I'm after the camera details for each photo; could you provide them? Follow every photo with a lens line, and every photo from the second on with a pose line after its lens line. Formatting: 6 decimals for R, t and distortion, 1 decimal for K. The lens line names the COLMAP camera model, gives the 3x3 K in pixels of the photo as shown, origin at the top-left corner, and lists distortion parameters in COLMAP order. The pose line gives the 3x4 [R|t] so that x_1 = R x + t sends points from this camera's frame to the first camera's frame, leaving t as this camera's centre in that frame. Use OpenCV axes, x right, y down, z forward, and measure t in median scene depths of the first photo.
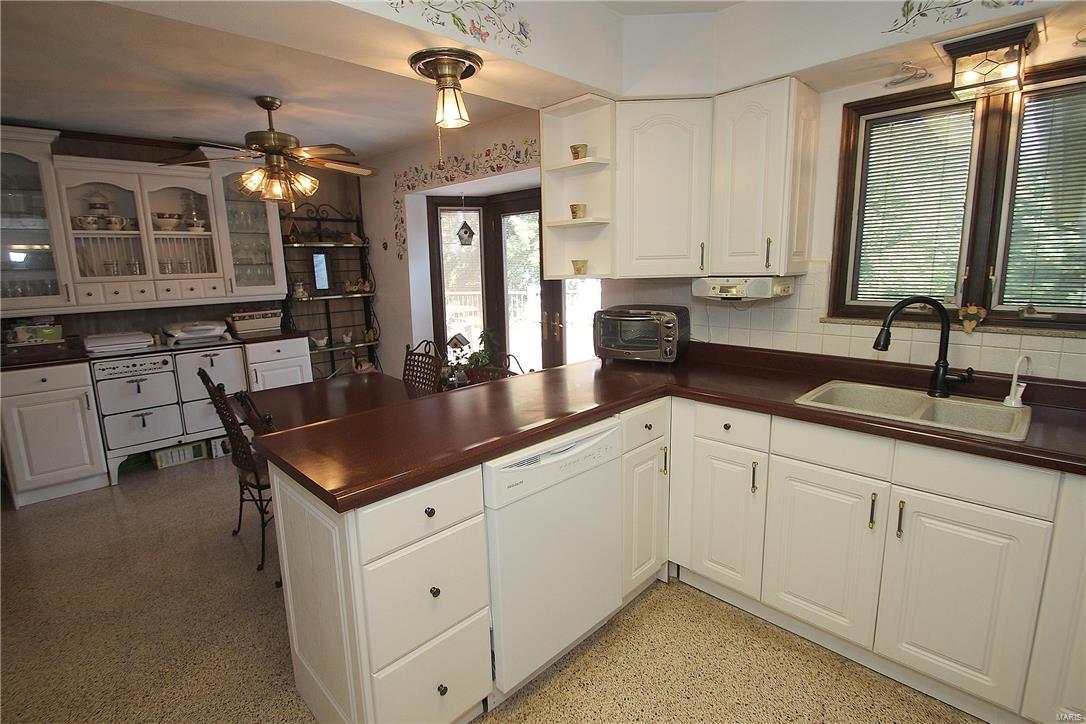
lens RADIAL K [[509.1, 0, 545.1], [0, 509.1, 357.3], [0, 0, 1]] dist [-0.011996, -0.002561]
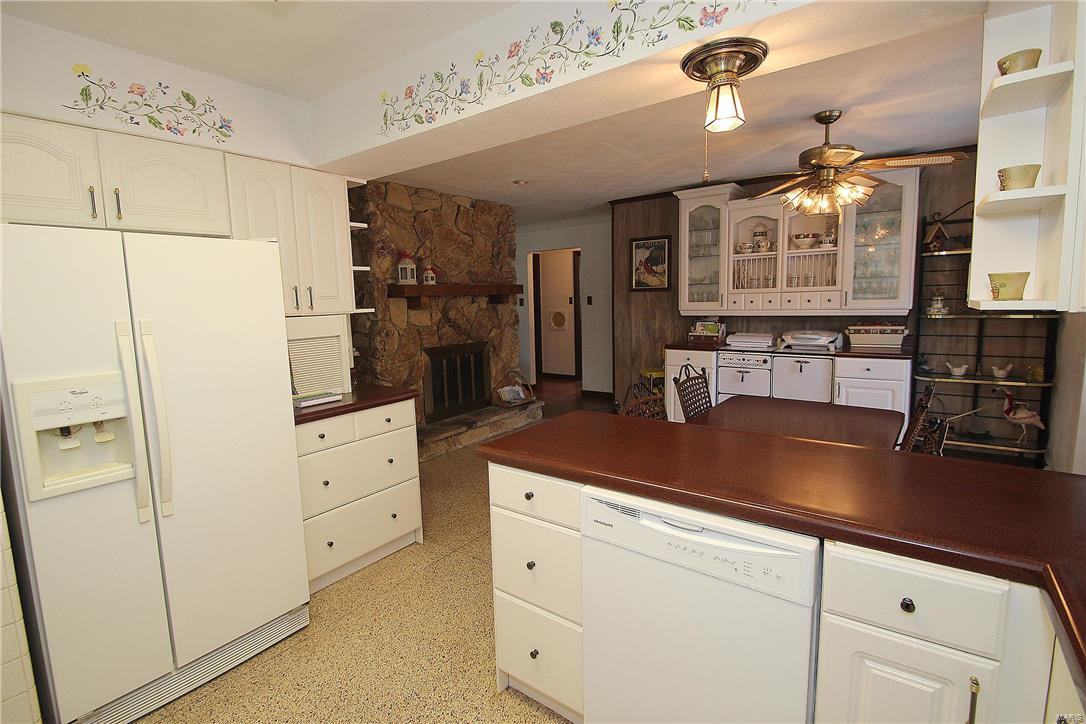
lens RADIAL K [[509.1, 0, 551.5], [0, 509.1, 359.6], [0, 0, 1]] dist [-0.011996, -0.002561]
pose [[0.147306, 0.142788, -0.978730, 0.344043], [-0.152036, 0.981034, 0.120241, -0.061329], [0.977336, 0.131090, 0.166221, 0.307319]]
